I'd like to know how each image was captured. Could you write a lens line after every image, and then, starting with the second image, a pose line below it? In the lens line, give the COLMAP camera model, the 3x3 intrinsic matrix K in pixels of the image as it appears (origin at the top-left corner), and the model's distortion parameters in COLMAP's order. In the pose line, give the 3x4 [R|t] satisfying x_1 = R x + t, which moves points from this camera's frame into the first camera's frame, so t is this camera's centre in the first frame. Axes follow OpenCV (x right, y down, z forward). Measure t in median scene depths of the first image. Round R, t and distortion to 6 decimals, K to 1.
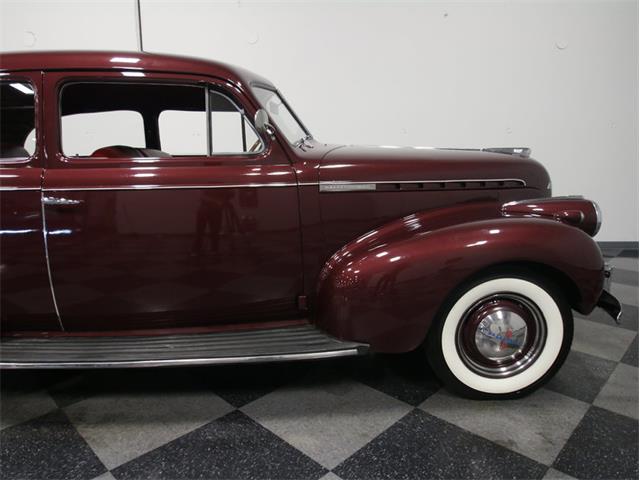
lens RADIAL K [[443.1, 0, 320.0], [0, 443.1, 235.9], [0, 0, 1]] dist [-0.036279, 0.002535]
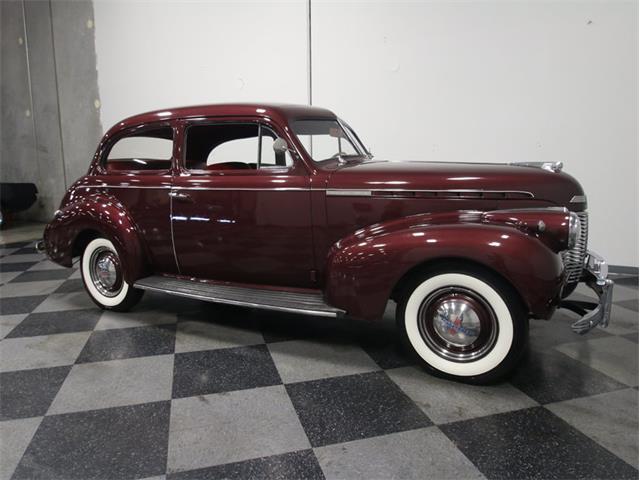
lens RADIAL K [[453.7, 0, 330.3], [0, 453.7, 228.9], [0, 0, 1]] dist [-0.049684, 0.001247]
pose [[0.874334, 0.068275, -0.480498, 0.678301], [-0.087087, 0.996057, -0.016934, 0.026212], [0.477447, 0.056651, 0.876833, -0.215741]]
